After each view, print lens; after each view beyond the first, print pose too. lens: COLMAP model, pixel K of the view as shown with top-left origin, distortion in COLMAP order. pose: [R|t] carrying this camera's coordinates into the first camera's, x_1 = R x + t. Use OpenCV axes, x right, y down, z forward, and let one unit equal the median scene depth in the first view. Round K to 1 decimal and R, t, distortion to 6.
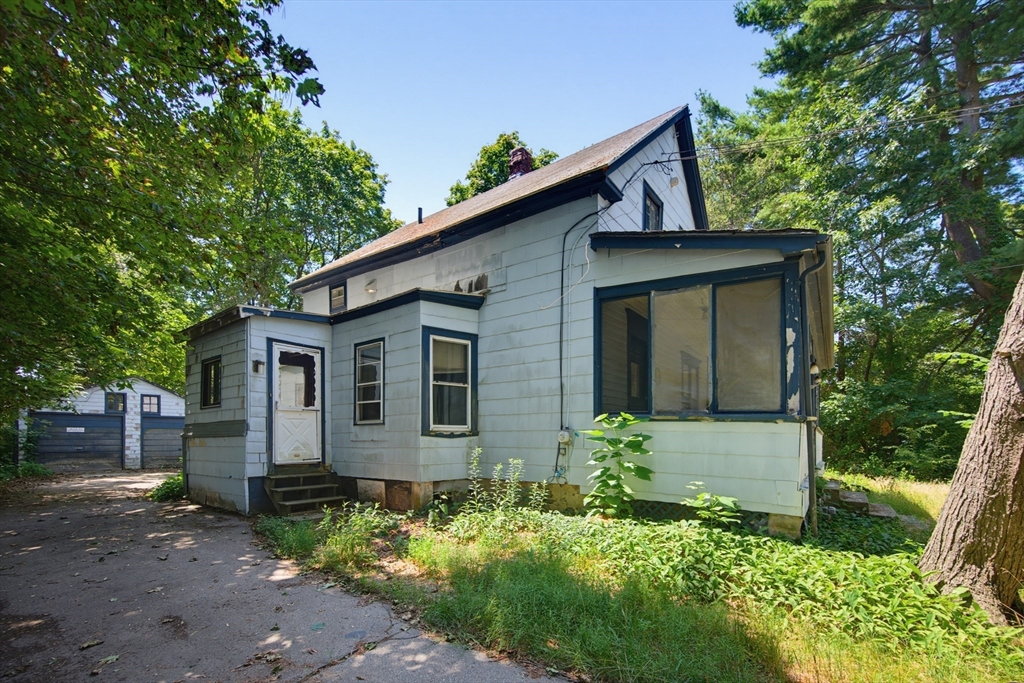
lens RADIAL K [[422.6, 0, 515.3], [0, 422.6, 437.8], [0, 0, 1]] dist [-0.001210, 0.000028]
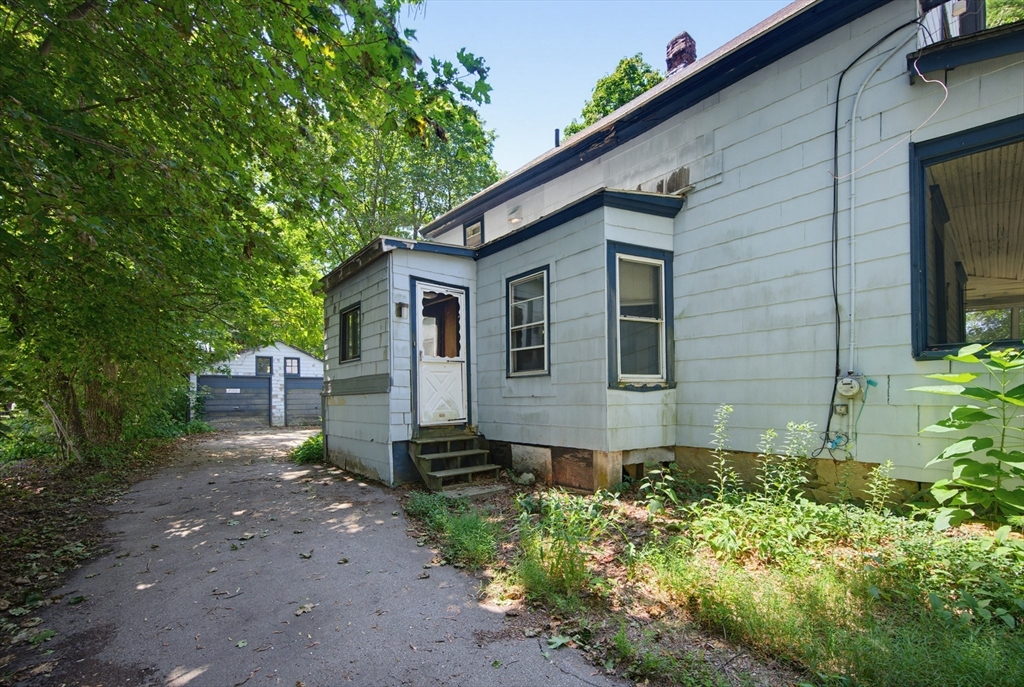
lens RADIAL K [[404.9, 0, 514.0], [0, 404.9, 395.2], [0, 0, 1]] dist [0.002314, 0.000117]
pose [[0.977511, -0.010834, -0.210608, -0.215773], [0.010768, 0.999941, -0.001461, 0.004830], [0.210611, -0.000839, 0.977570, 0.251323]]
